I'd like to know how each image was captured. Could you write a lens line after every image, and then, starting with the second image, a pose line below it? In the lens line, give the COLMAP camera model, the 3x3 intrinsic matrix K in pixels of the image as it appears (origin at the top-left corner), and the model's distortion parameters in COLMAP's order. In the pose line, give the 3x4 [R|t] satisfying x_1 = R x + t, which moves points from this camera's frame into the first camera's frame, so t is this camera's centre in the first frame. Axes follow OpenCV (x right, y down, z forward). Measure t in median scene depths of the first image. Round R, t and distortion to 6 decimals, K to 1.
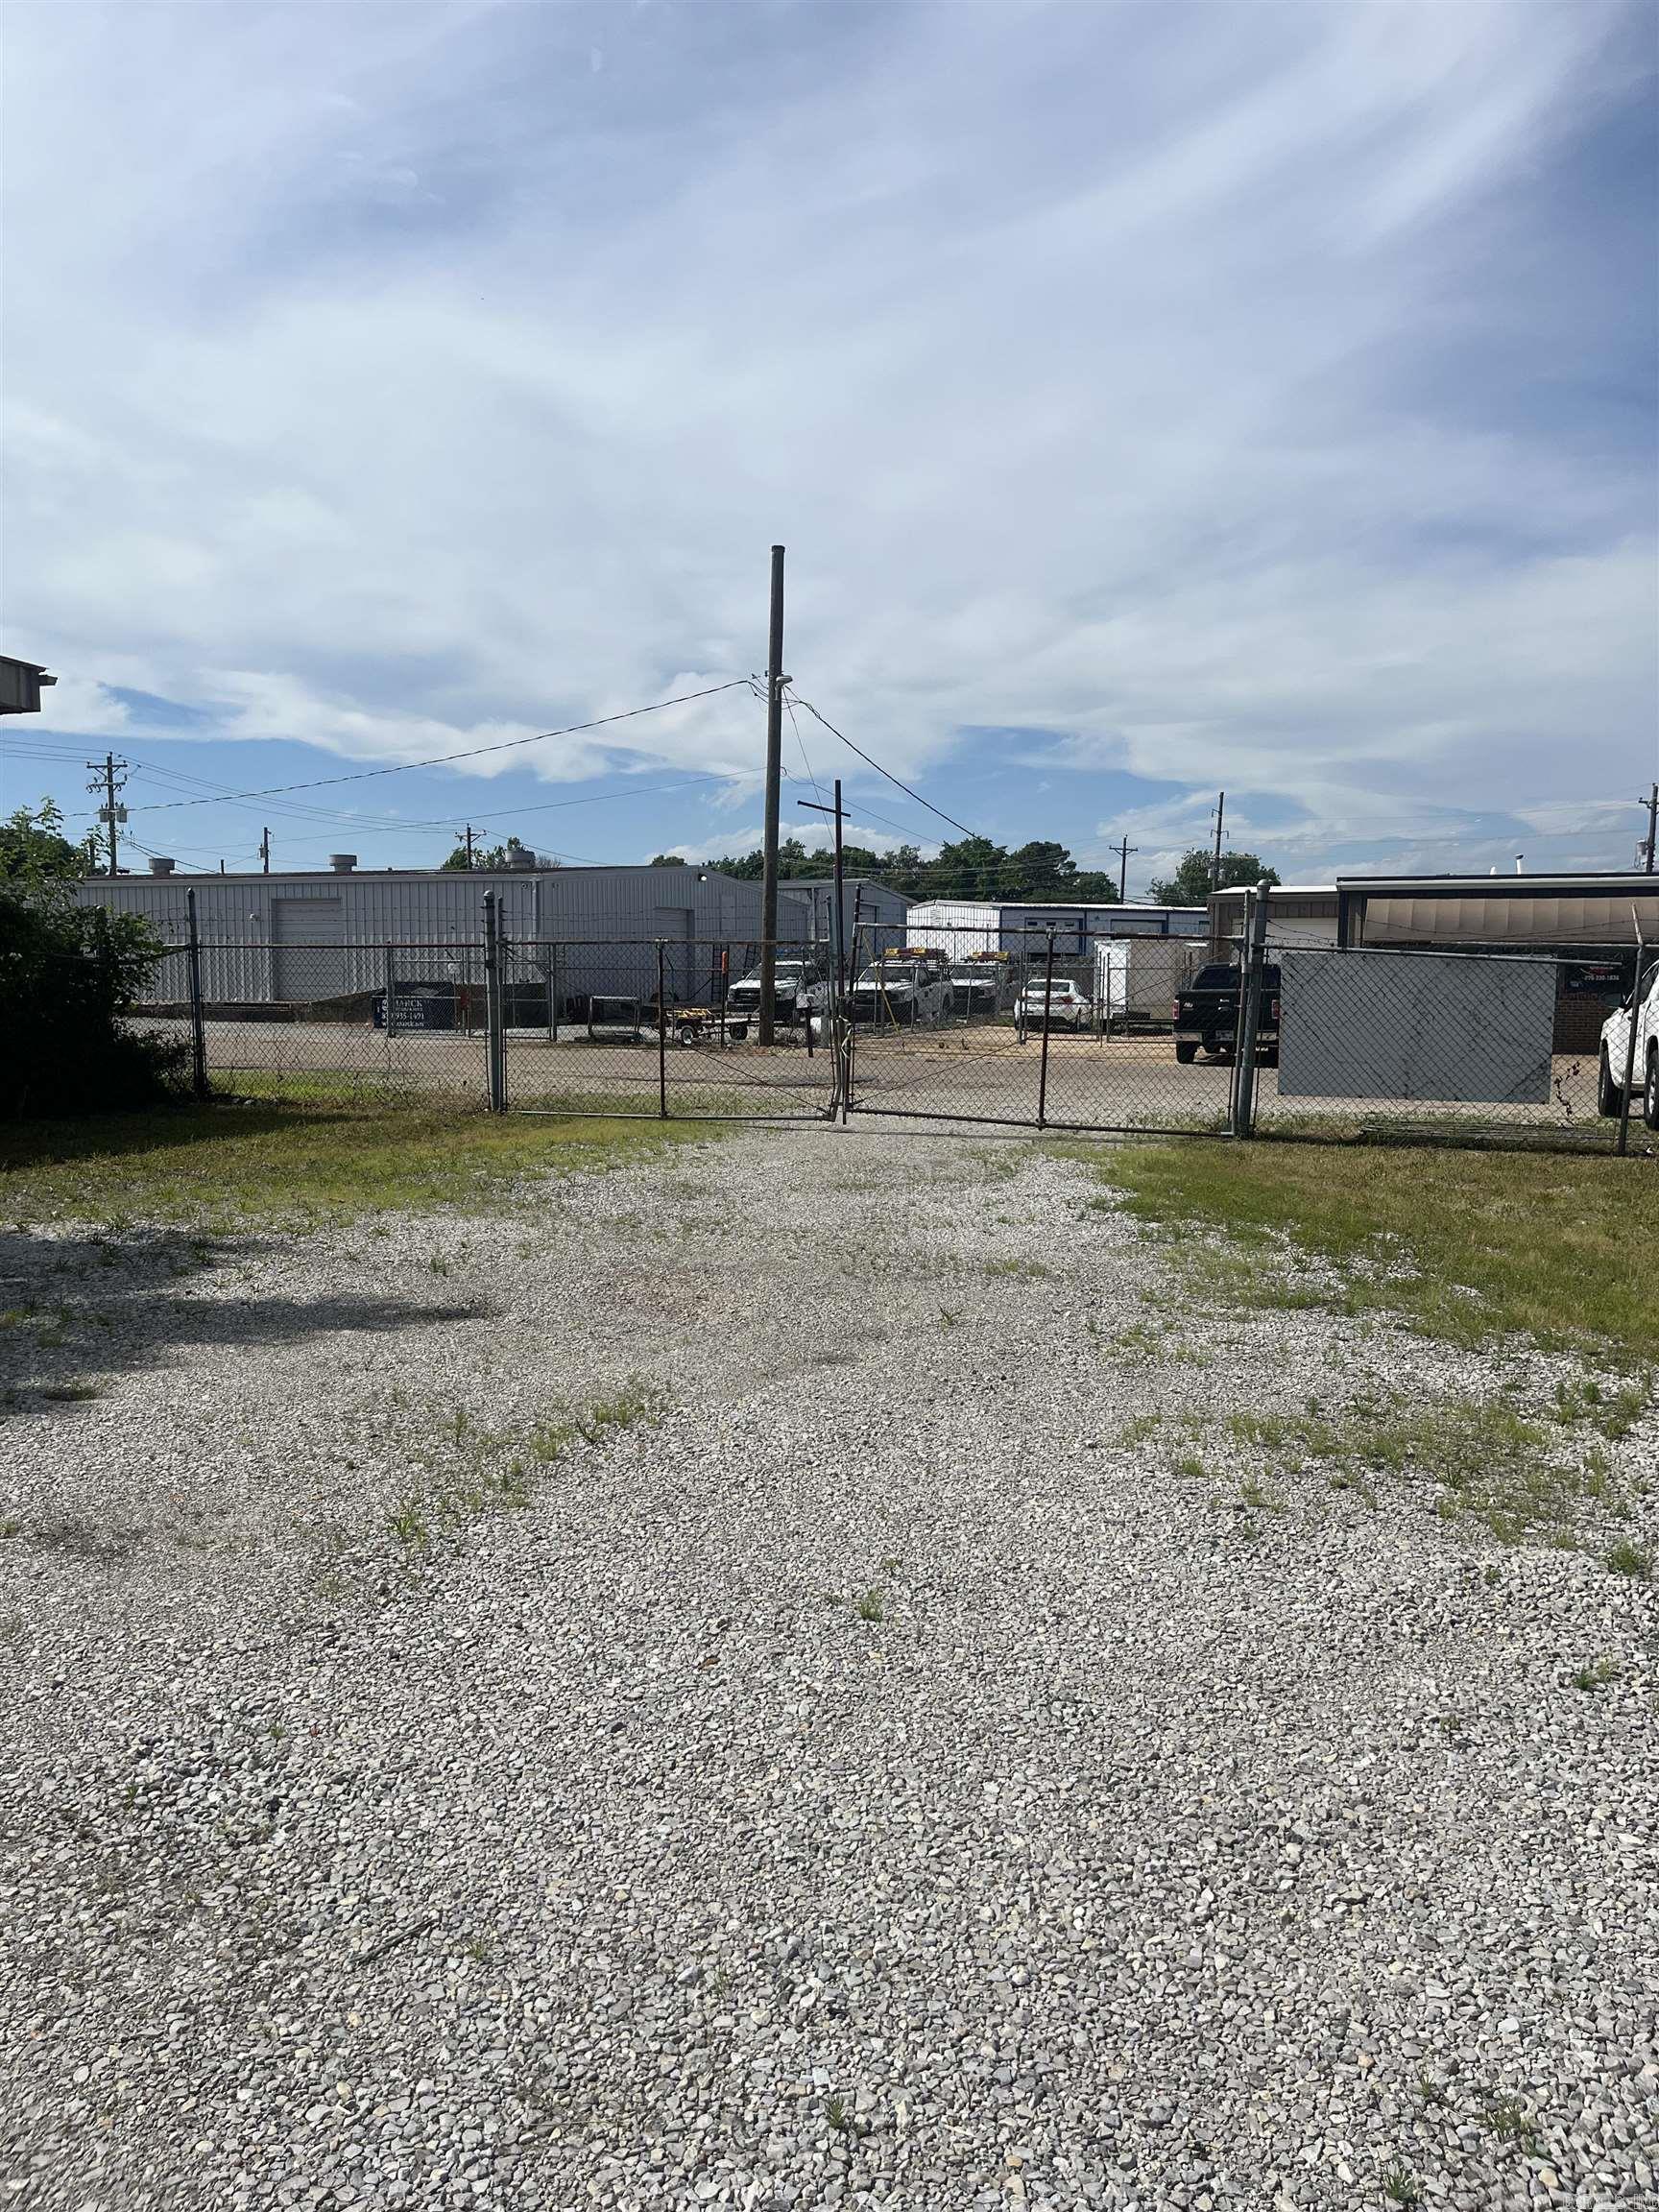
lens RADIAL K [[1662.9, 0, 790.9], [0, 1662.9, 1115.5], [0, 0, 1]] dist [-0.002275, 0.000350]
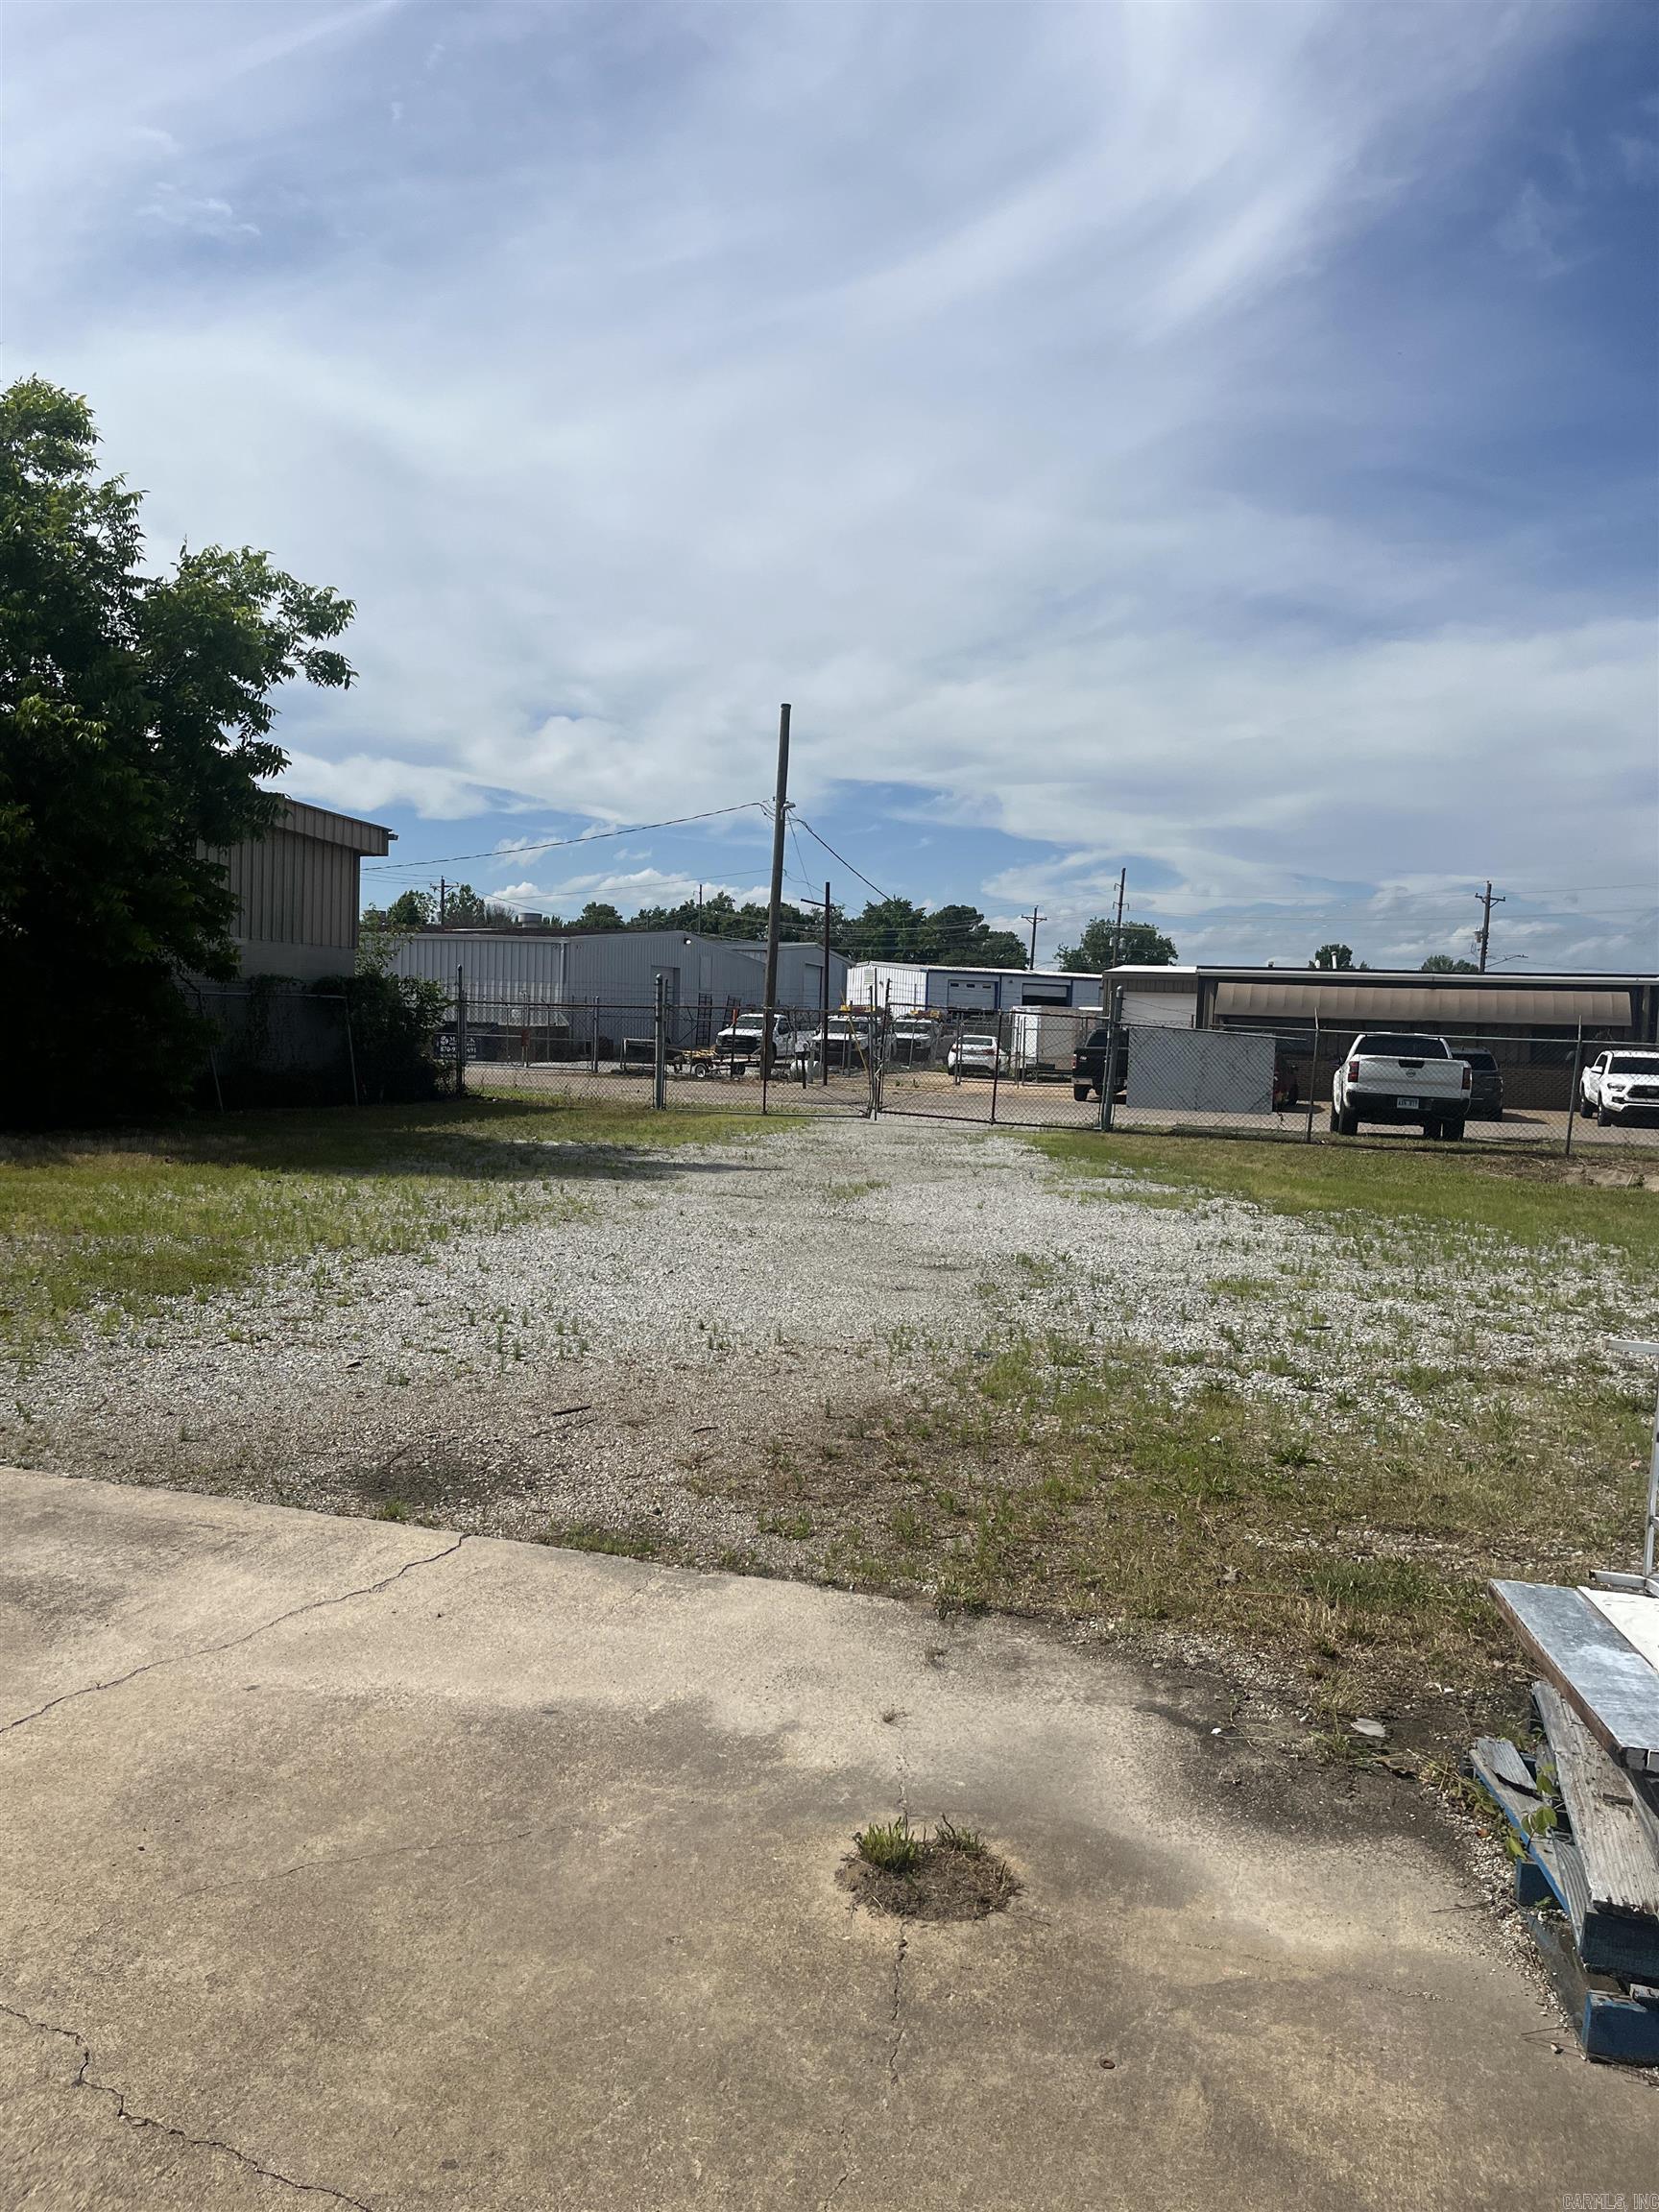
lens RADIAL K [[1676.5, 0, 829.5], [0, 1676.5, 1106.0], [0, 0, 1]] dist [0.005908, 0.000665]
pose [[0.996498, 0.026399, 0.079337, -0.052491], [-0.023630, 0.999085, -0.035639, 0.018396], [-0.080205, 0.033640, 0.996211, -0.242231]]
